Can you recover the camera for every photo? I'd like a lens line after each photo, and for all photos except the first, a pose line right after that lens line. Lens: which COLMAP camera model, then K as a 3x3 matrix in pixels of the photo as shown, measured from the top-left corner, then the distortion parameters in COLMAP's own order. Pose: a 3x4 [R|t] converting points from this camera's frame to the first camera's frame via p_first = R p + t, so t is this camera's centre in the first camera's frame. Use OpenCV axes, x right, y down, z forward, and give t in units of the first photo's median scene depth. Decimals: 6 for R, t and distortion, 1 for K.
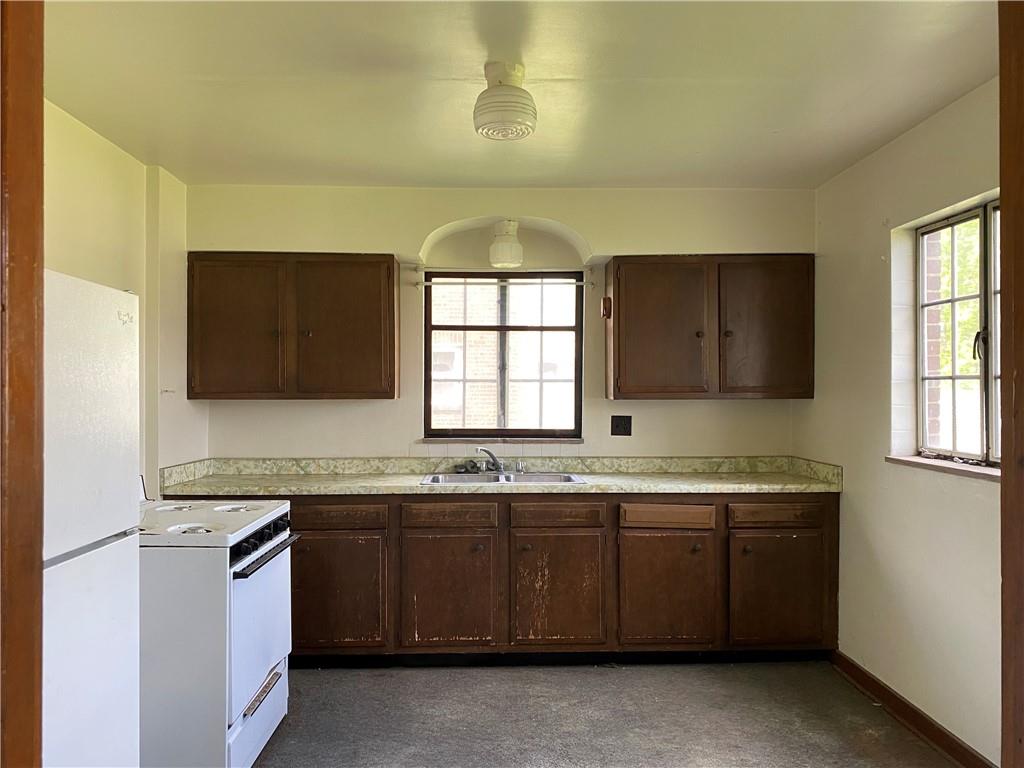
lens RADIAL K [[773.7, 0, 512.9], [0, 773.7, 386.9], [0, 0, 1]] dist [0.004102, -0.021230]
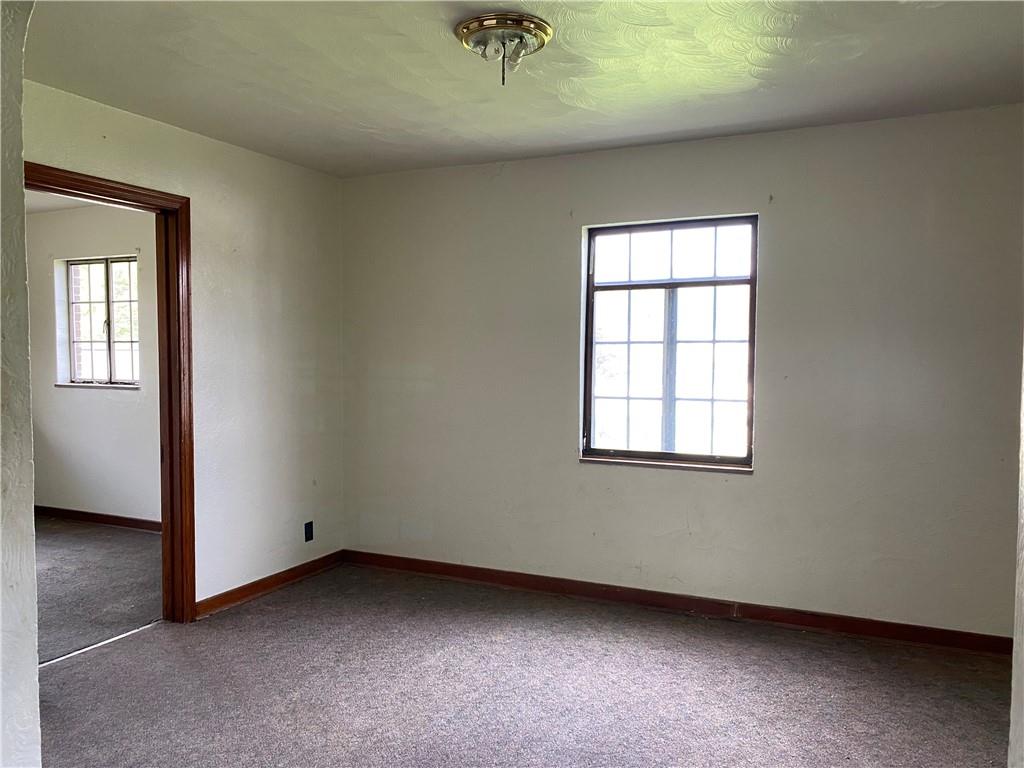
lens RADIAL K [[773.7, 0, 505.6], [0, 773.7, 389.6], [0, 0, 1]] dist [0.004102, -0.021230]
pose [[0.463424, -0.043957, 0.885046, -0.647023], [0.000041, 0.998770, 0.049584, 0.011913], [-0.886137, -0.022942, 0.462855, -0.797846]]
